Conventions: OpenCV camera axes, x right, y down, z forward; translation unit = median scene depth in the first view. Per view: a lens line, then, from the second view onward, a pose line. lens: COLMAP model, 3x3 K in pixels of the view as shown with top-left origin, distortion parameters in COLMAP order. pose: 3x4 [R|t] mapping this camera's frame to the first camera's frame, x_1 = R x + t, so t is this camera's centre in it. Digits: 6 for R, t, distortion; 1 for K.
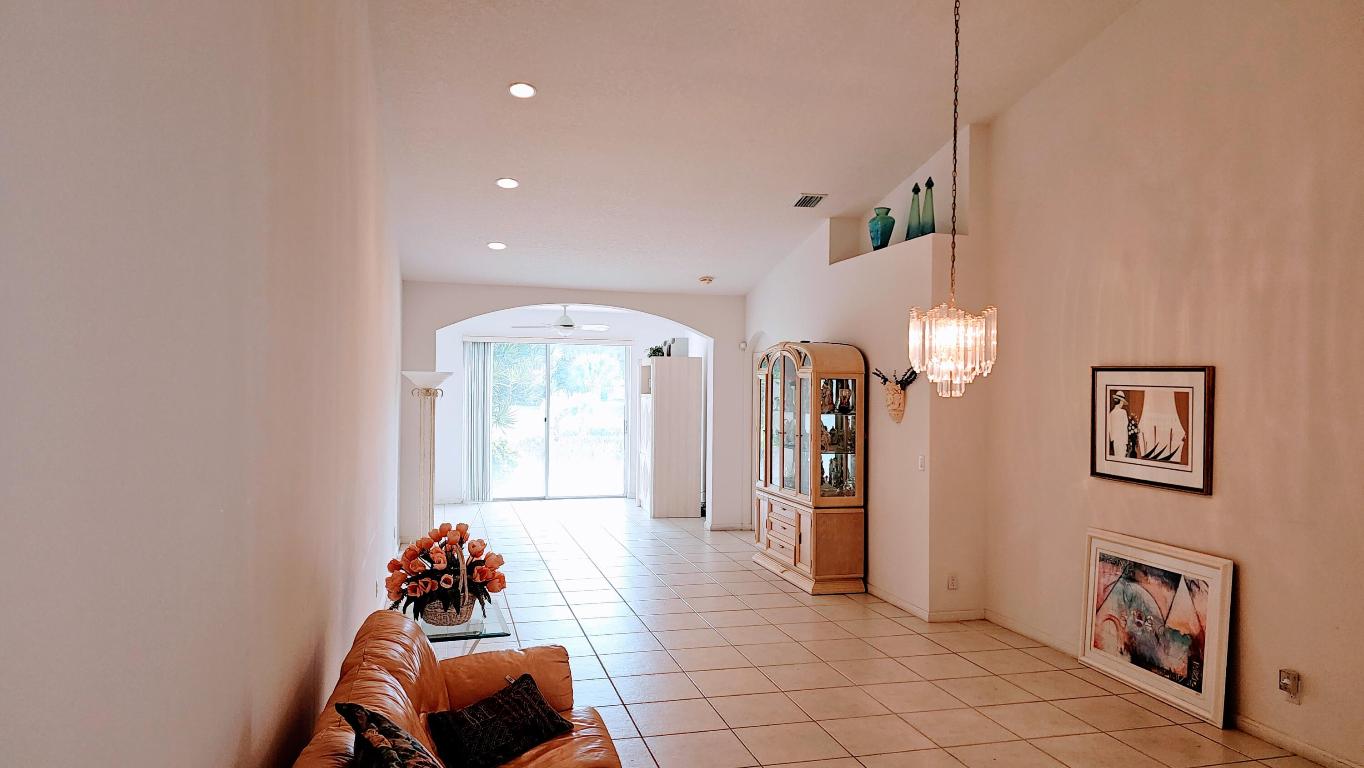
lens RADIAL K [[908.3, 0, 686.9], [0, 908.3, 386.2], [0, 0, 1]] dist [0.115578, -0.151178]
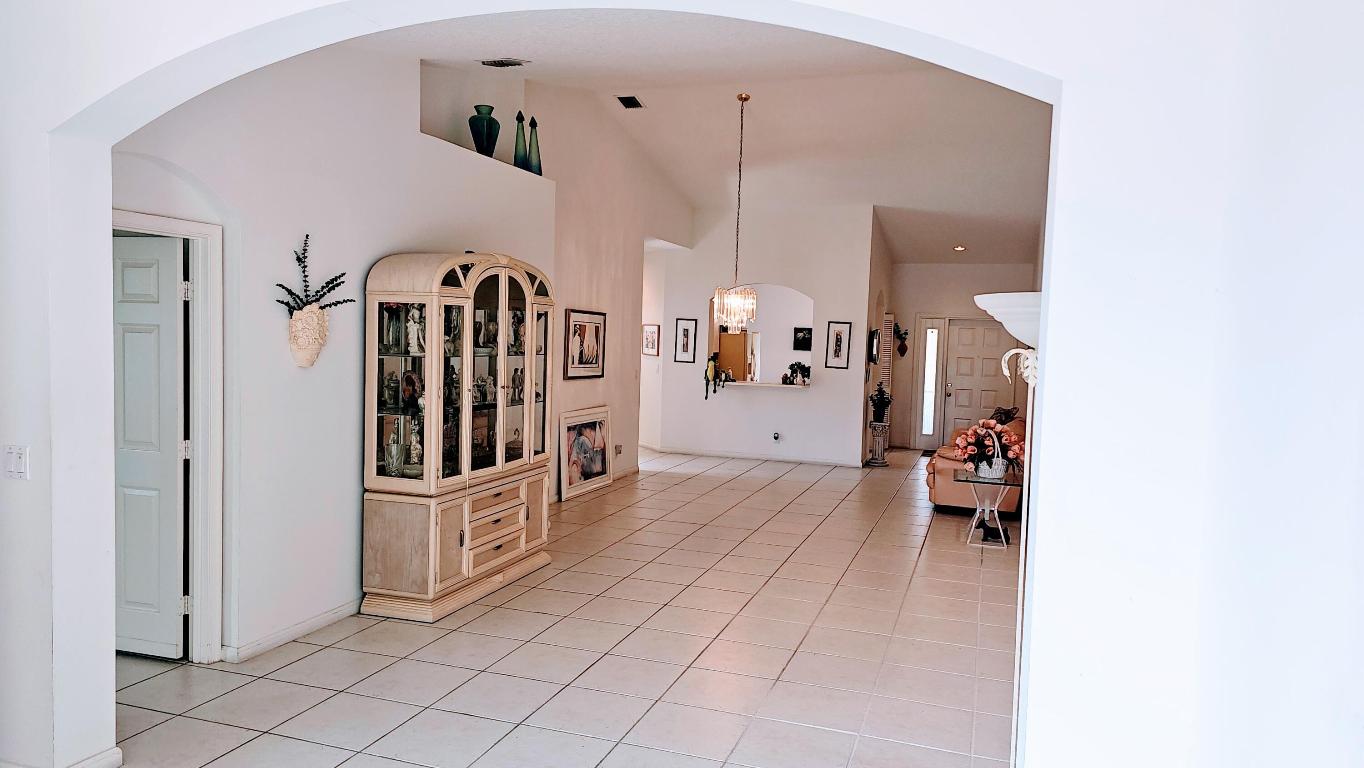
lens RADIAL K [[907.9, 0, 674.6], [0, 907.9, 385.6], [0, 0, 1]] dist [0.120266, -0.257727]
pose [[-0.821357, -0.068978, 0.566228, -0.491354], [-0.036927, 0.997009, 0.067890, -0.003026], [-0.569218, 0.034853, -0.821448, 1.824117]]
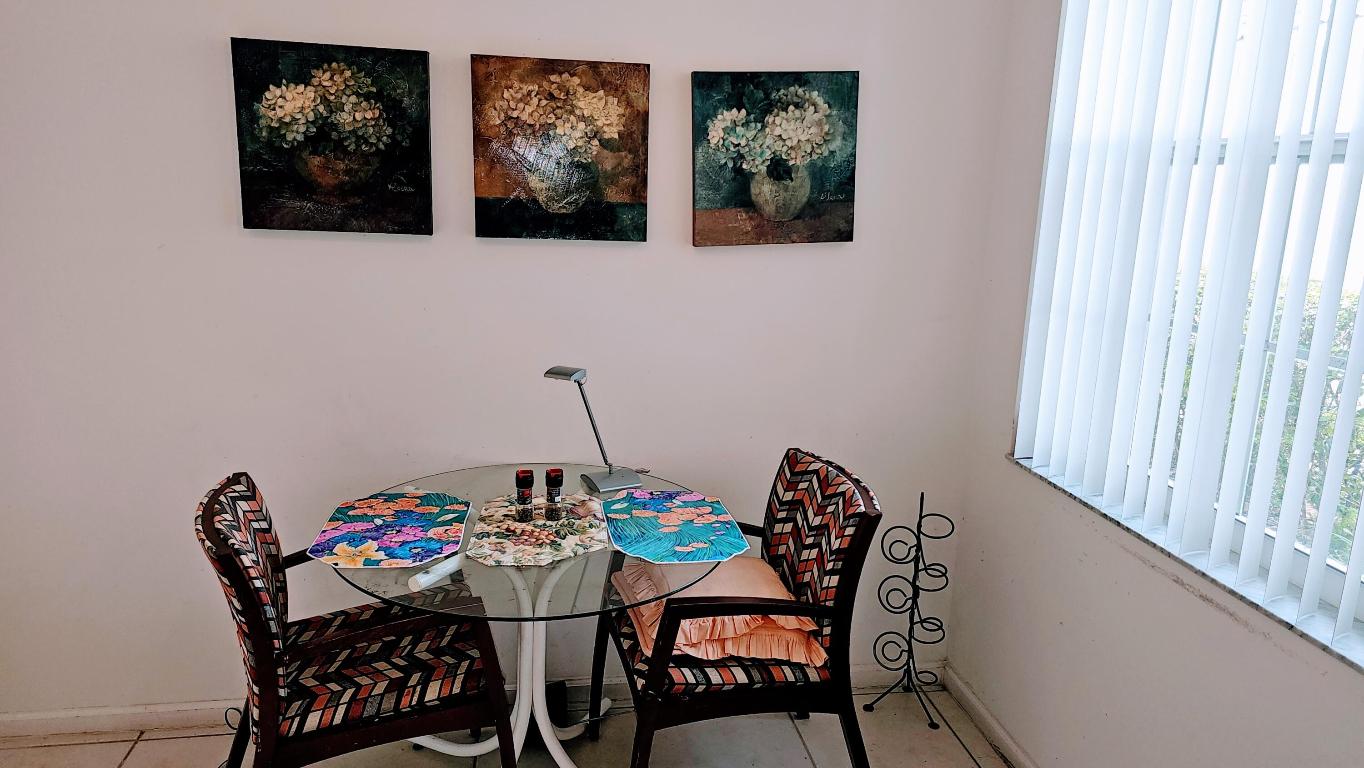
lens RADIAL K [[902.1, 0, 688.3], [0, 902.1, 377.2], [0, 0, 1]] dist [0.064657, -0.057572]
pose [[-0.993226, -0.063109, 0.097563, 0.552765], [-0.040197, 0.974425, 0.221089, 0.034167], [-0.109020, 0.215670, -0.970361, -0.270736]]
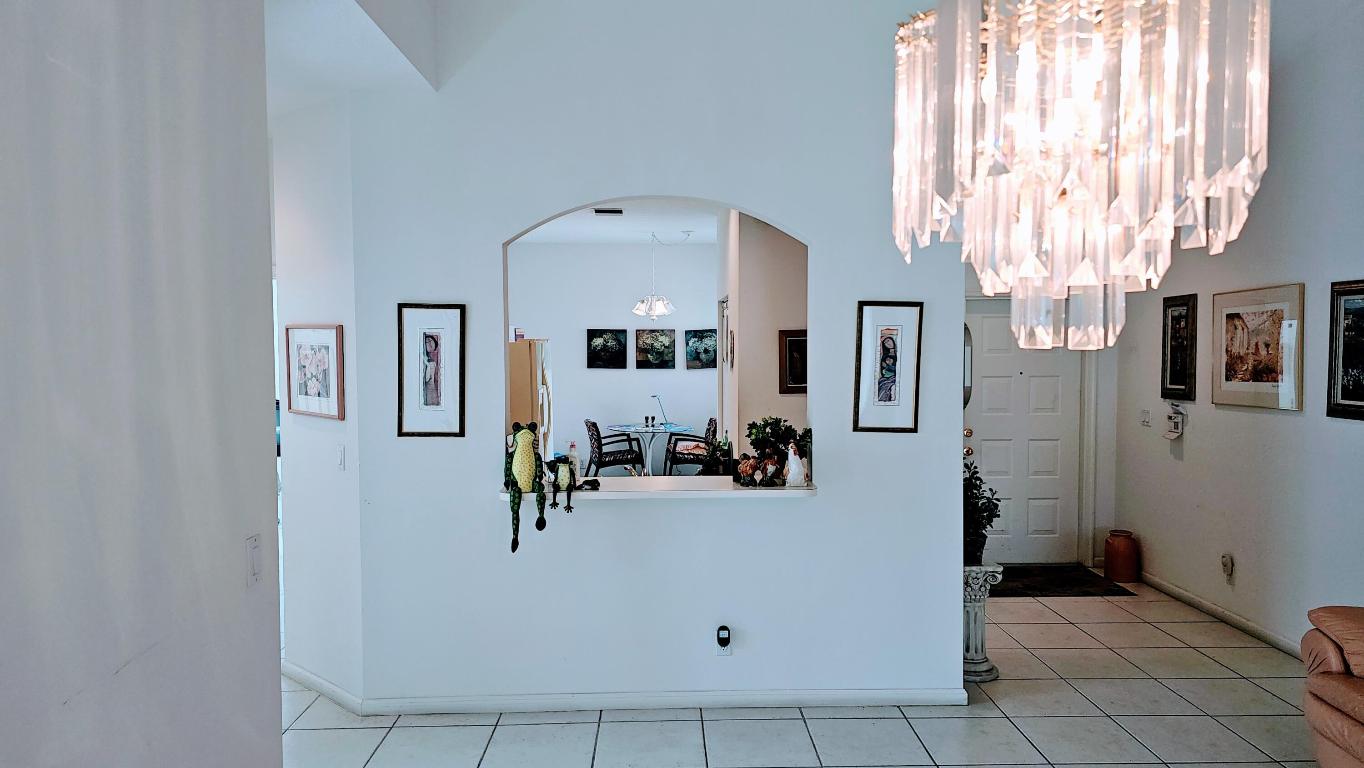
lens RADIAL K [[908.3, 0, 686.9], [0, 908.3, 386.2], [0, 0, 1]] dist [0.115578, -0.151178]
pose [[-0.971477, -0.018530, 0.236408, 0.226552], [-0.005528, 0.998441, 0.055544, 0.005995], [-0.237069, 0.052653, -0.970065, 0.852413]]
